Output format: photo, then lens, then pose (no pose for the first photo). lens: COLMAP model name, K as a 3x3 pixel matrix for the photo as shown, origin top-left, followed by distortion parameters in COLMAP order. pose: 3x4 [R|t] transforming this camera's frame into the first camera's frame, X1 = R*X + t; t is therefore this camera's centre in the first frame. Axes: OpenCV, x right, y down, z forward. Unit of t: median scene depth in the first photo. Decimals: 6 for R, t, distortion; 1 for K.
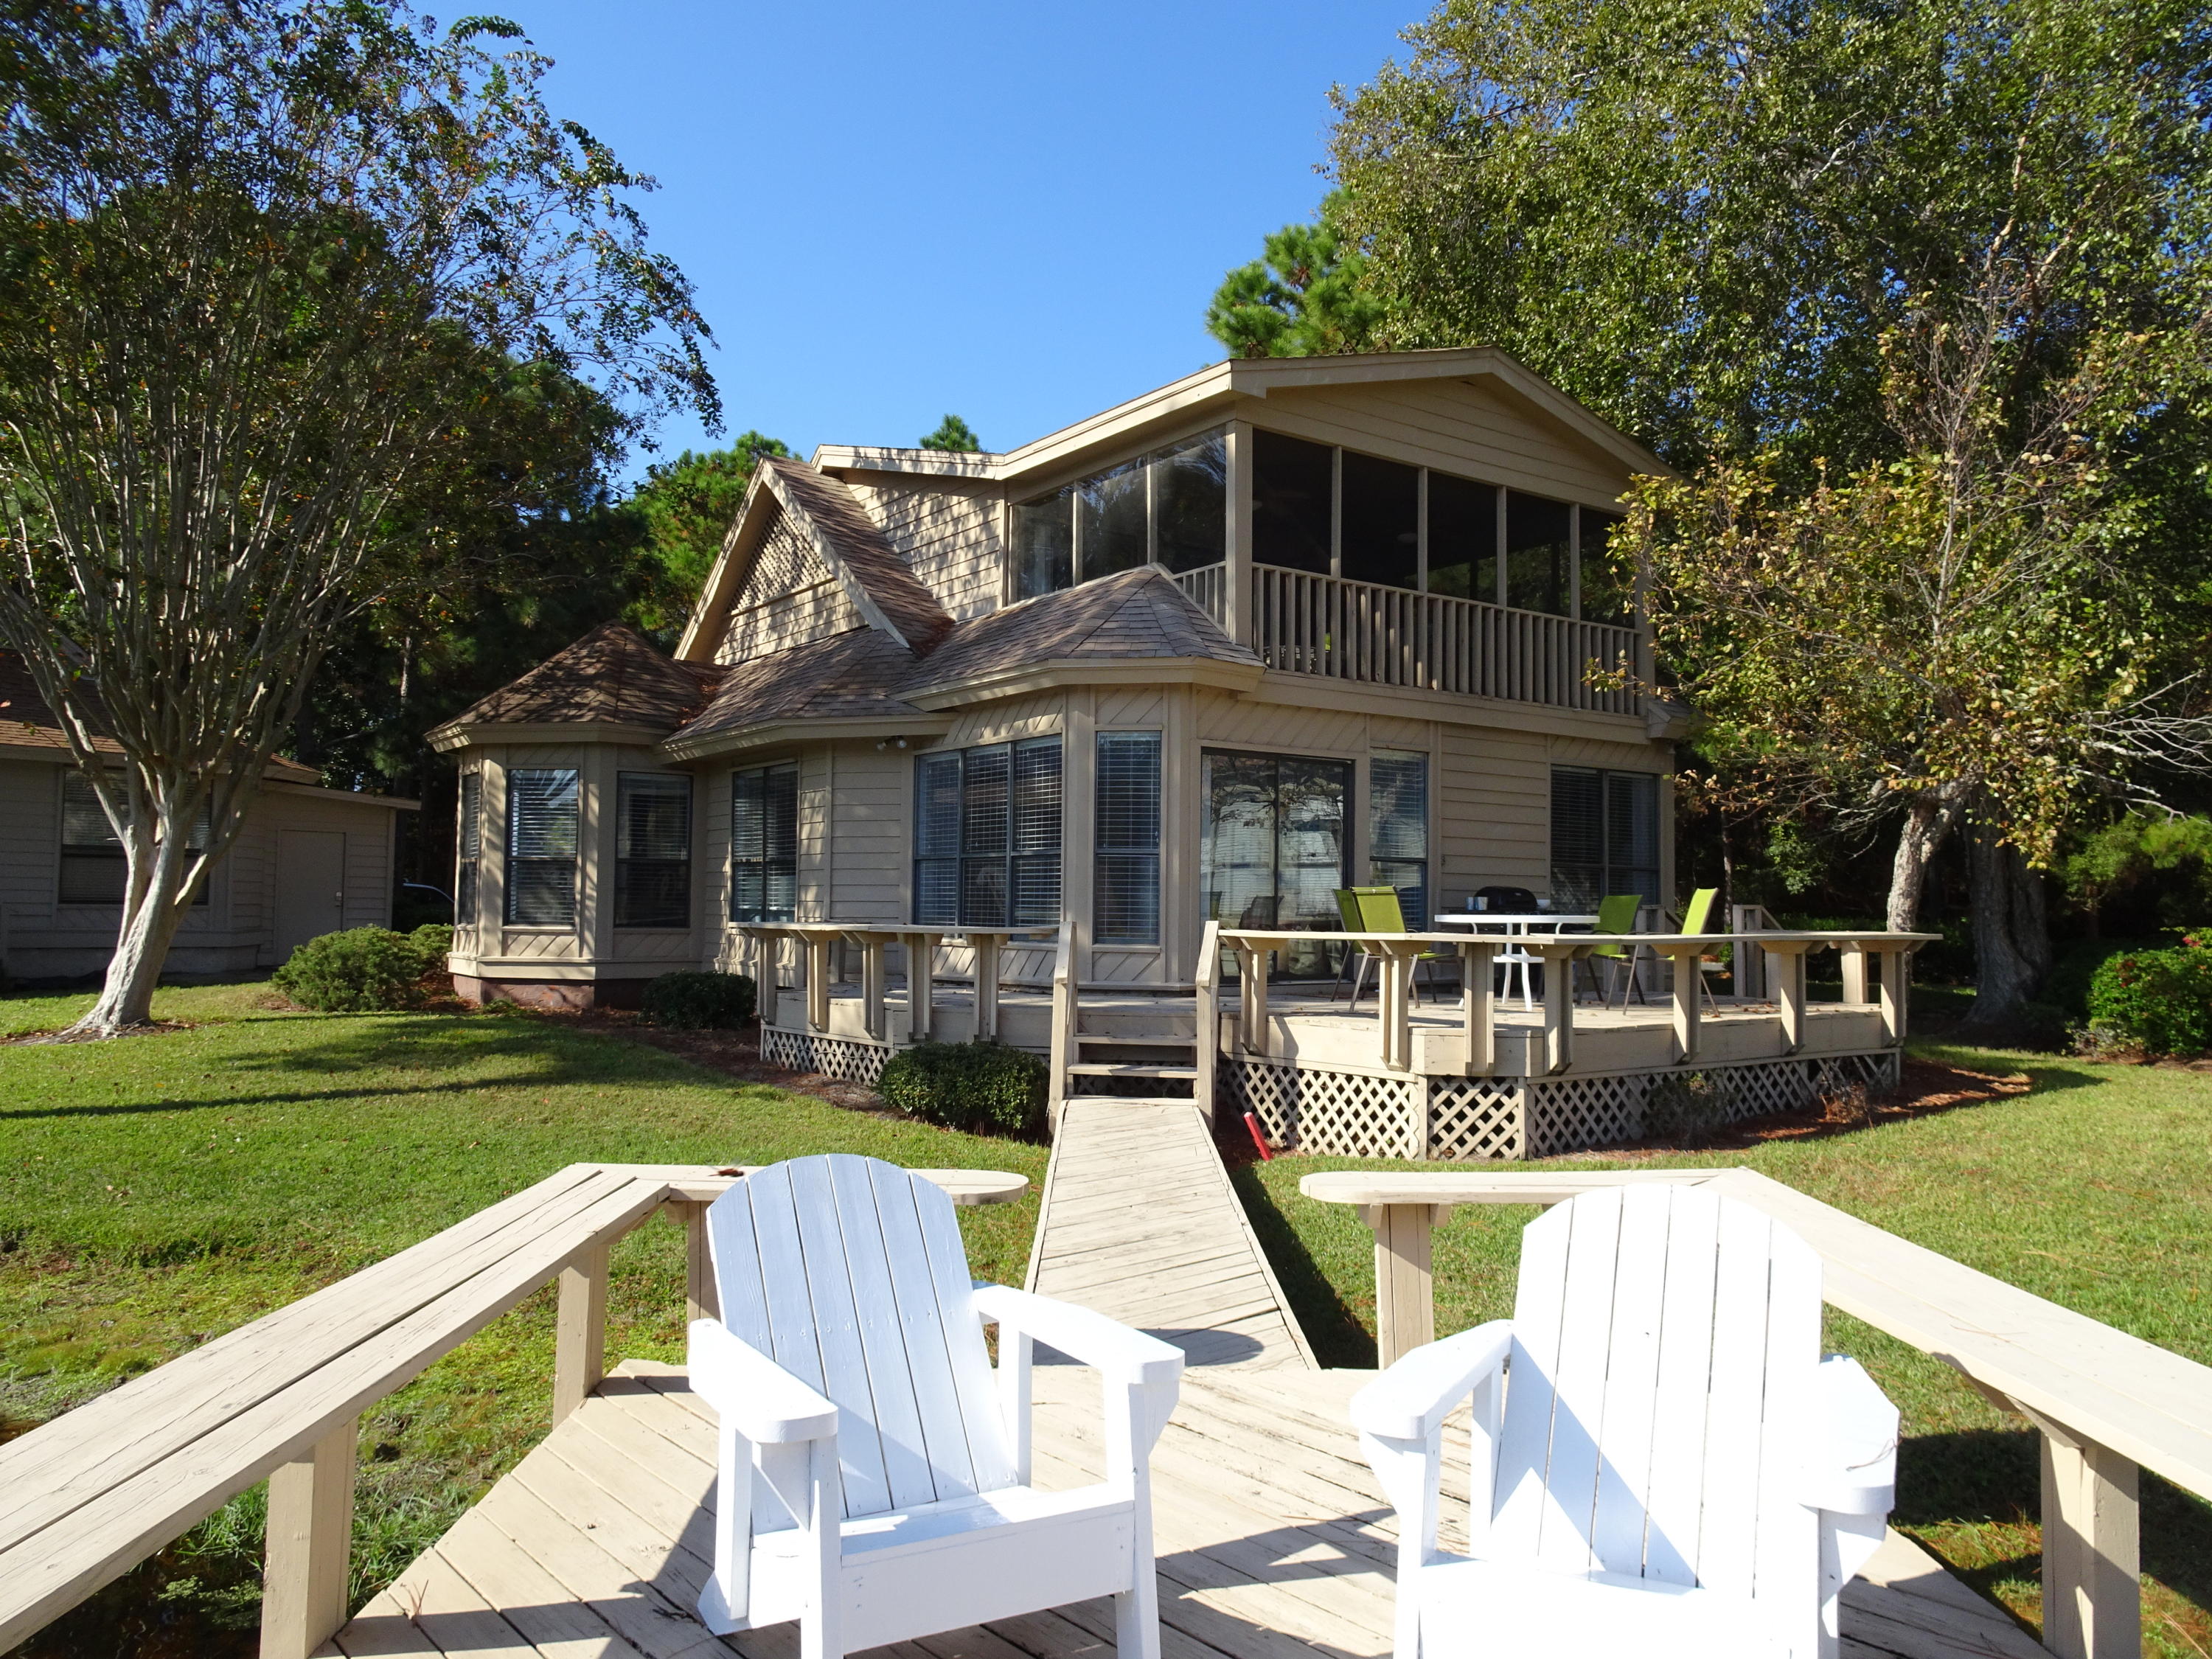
lens RADIAL K [[1574.8, 0, 1111.1], [0, 1574.8, 836.8], [0, 0, 1]] dist [0.009556, 0.003628]
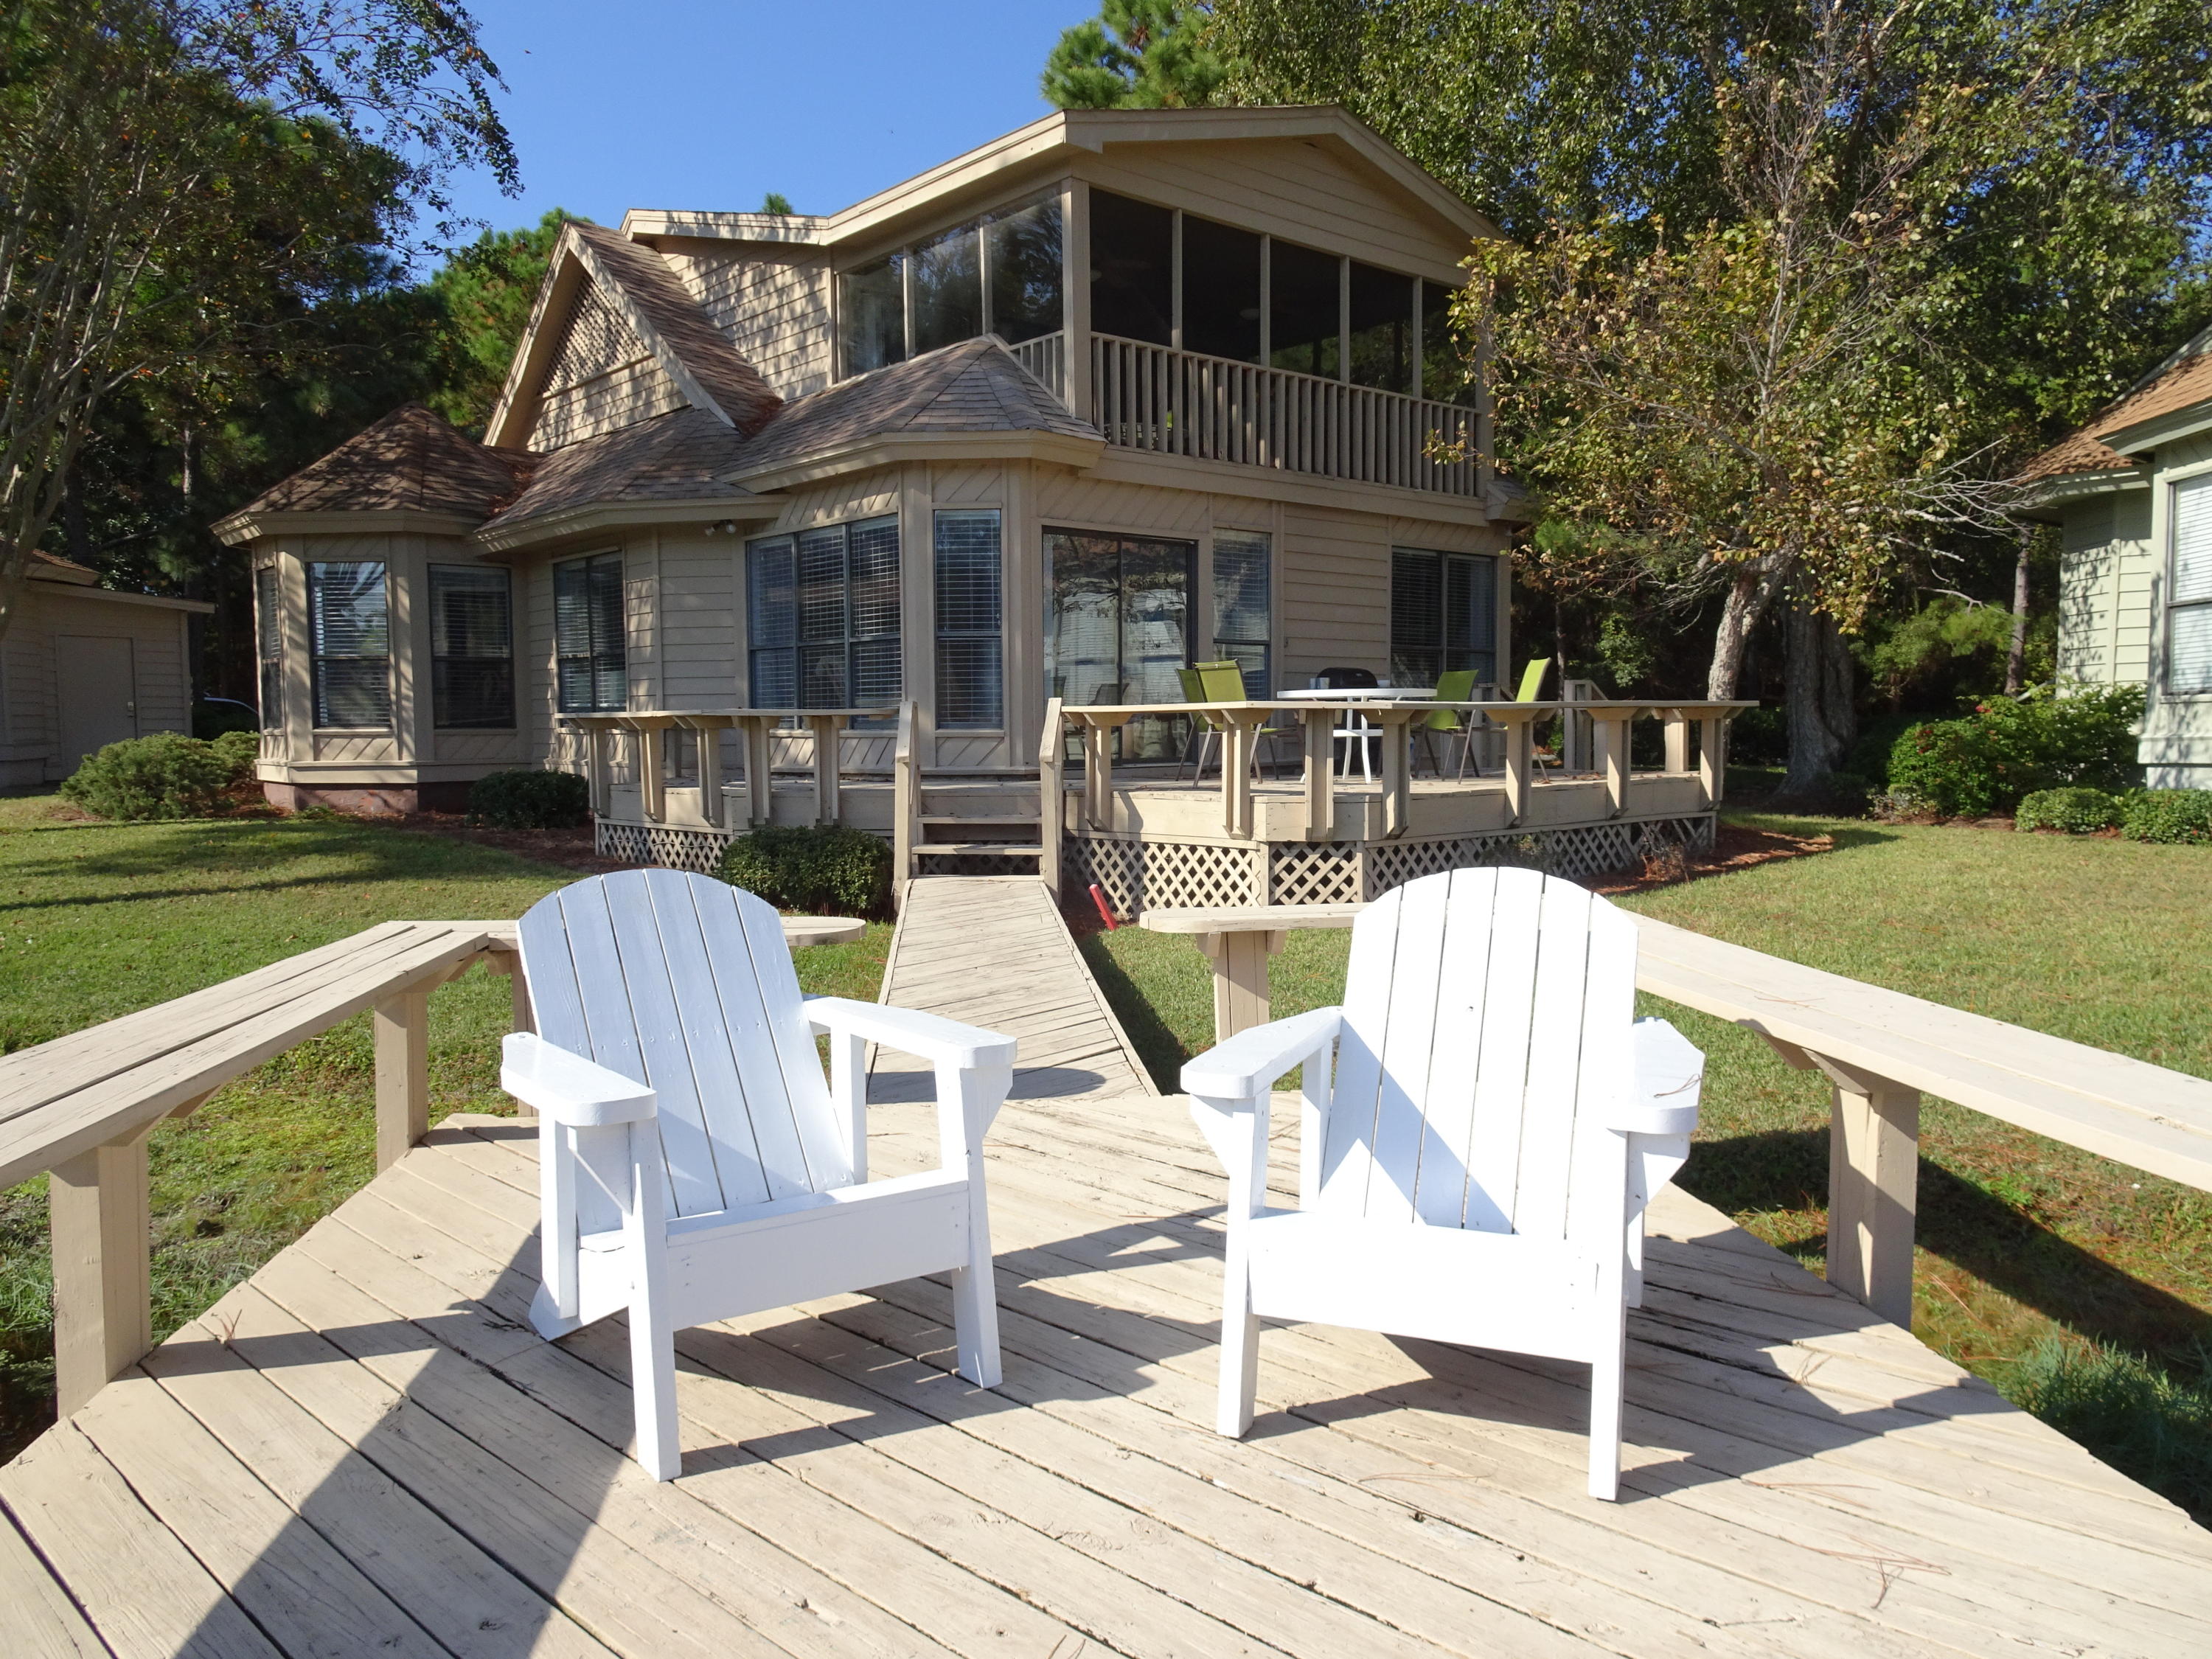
lens RADIAL K [[1574.8, 0, 1111.0], [0, 1574.8, 833.0], [0, 0, 1]] dist [0.009556, 0.003628]
pose [[0.995277, -0.025203, 0.093751, 0.003136], [0.014058, 0.992950, 0.117698, 0.016164], [-0.096056, -0.115824, 0.988614, 0.005711]]
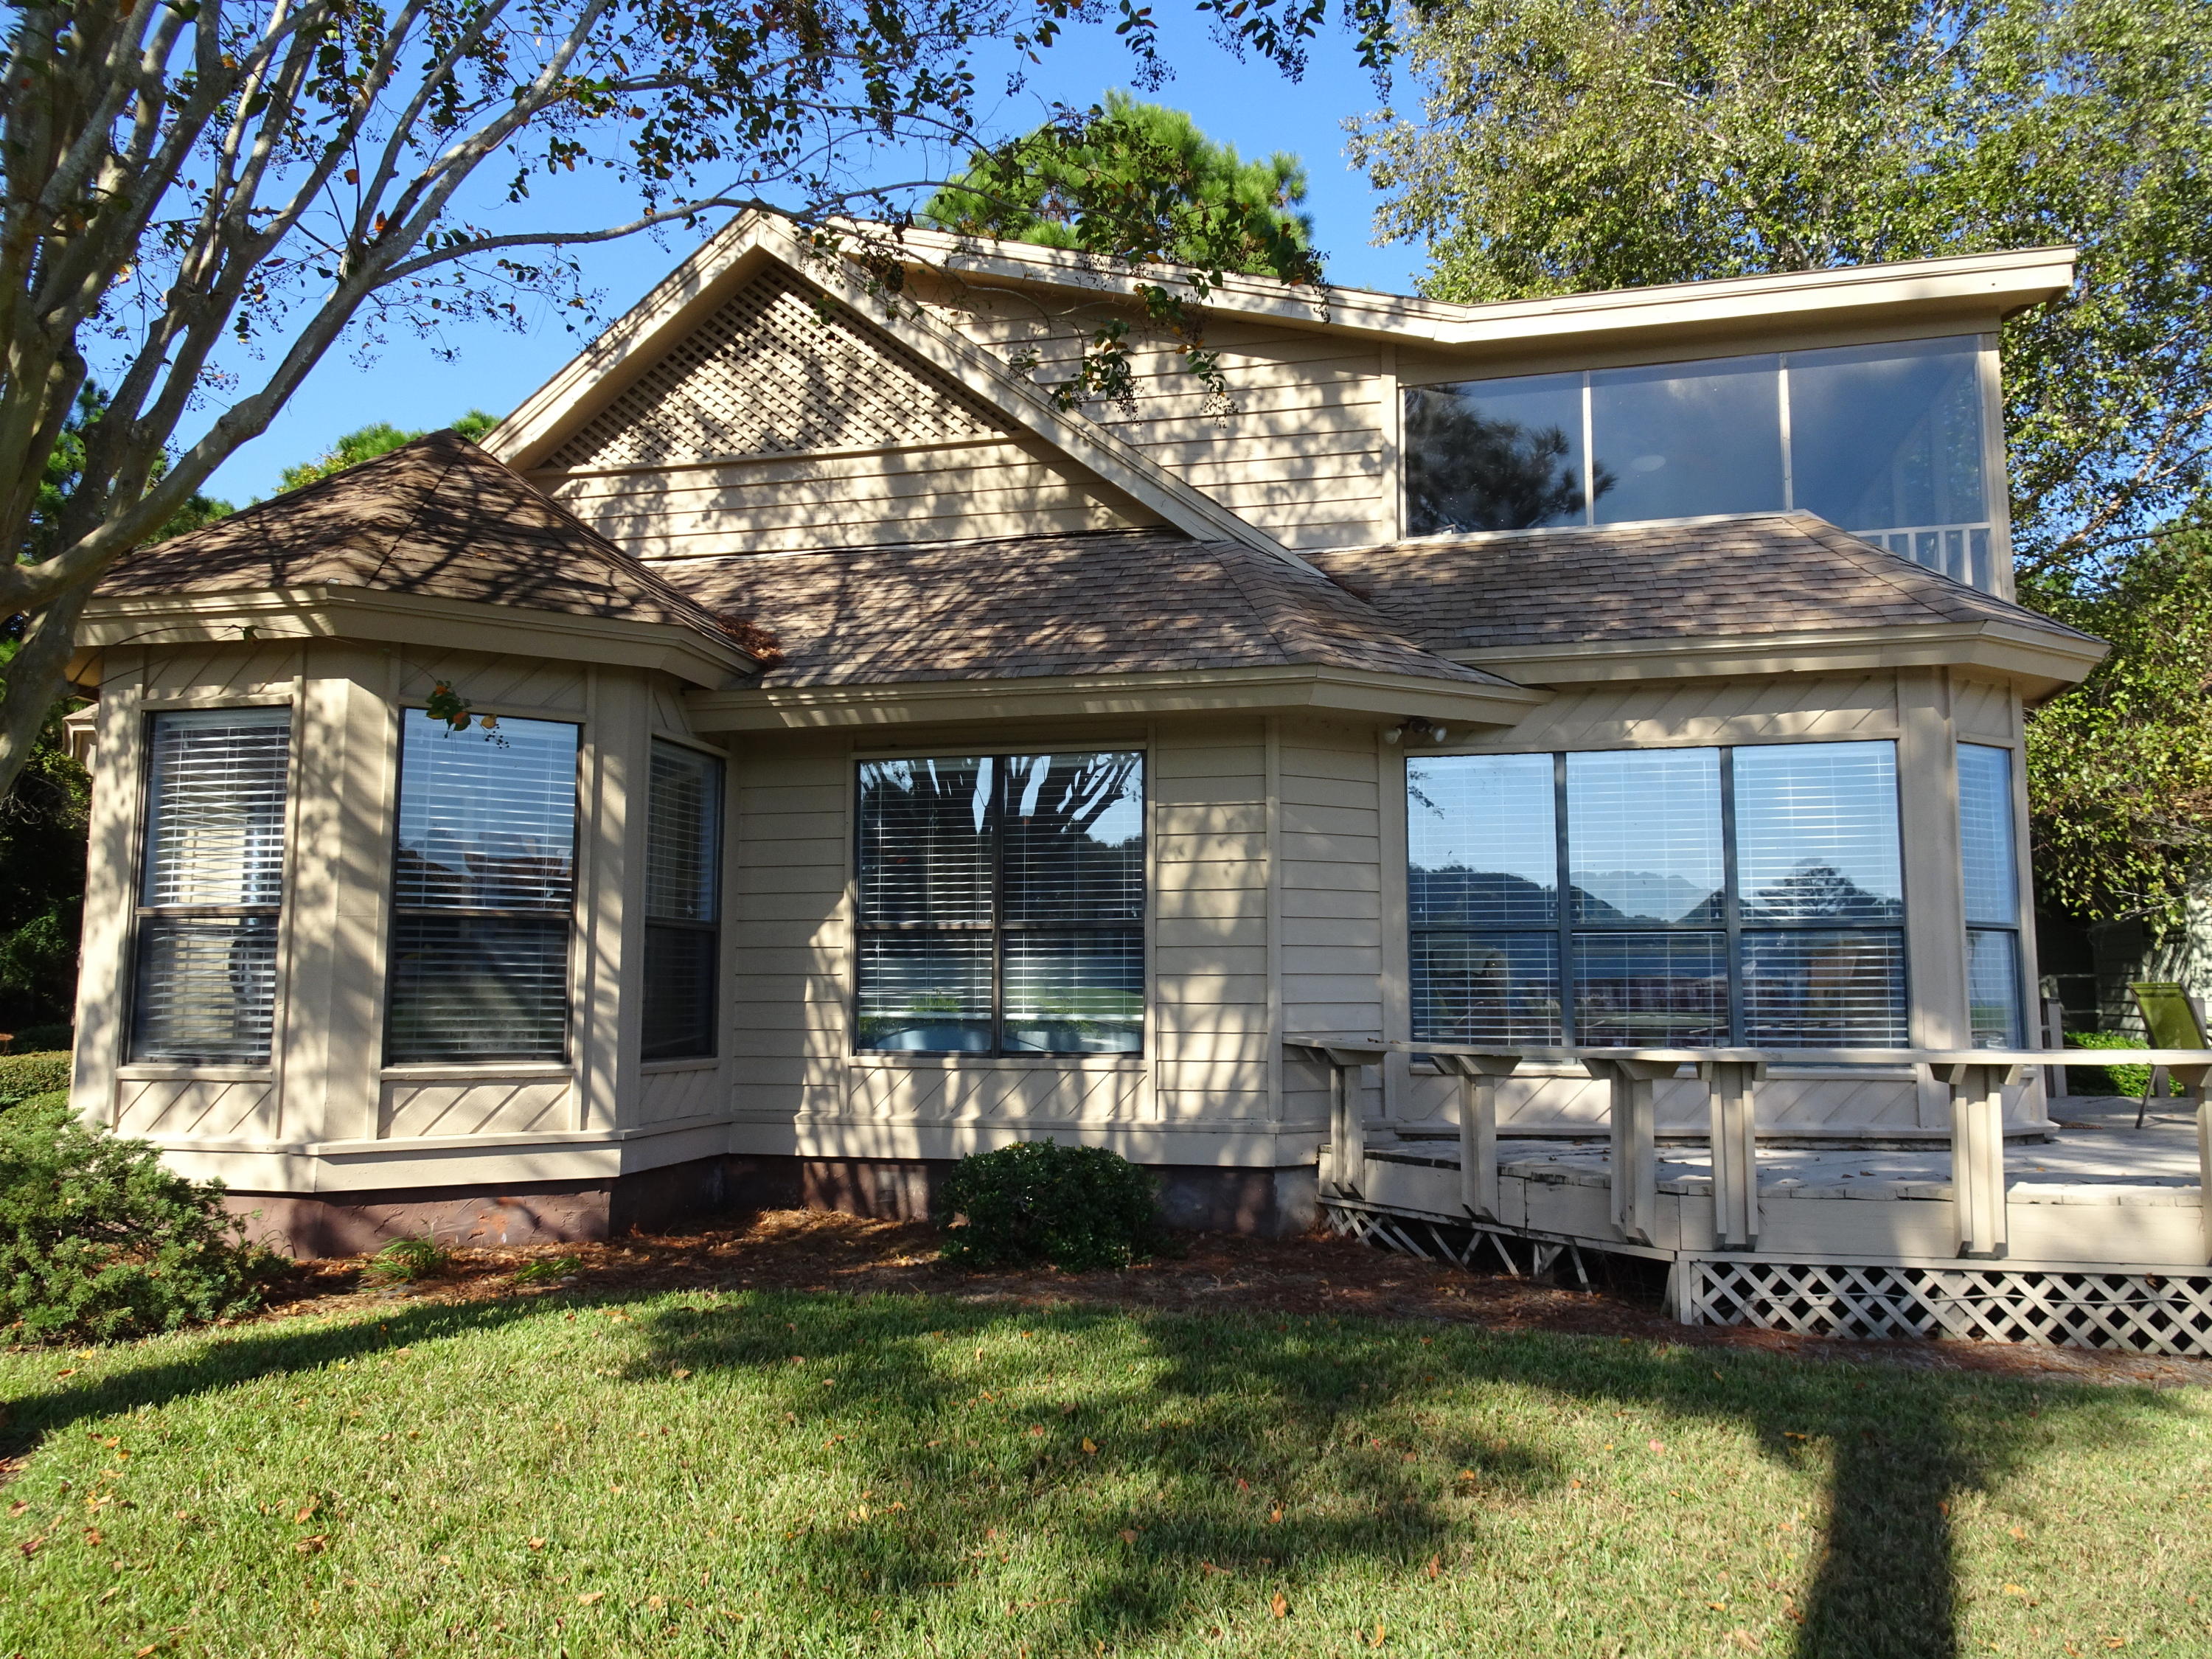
lens RADIAL K [[1574.8, 0, 1128.5], [0, 1574.8, 831.6], [0, 0, 1]] dist [0.009556, 0.003628]
pose [[0.752619, 0.060658, 0.655657, -0.626903], [-0.023232, 0.997574, -0.065623, 0.019897], [-0.658047, 0.034157, 0.752202, 0.657303]]
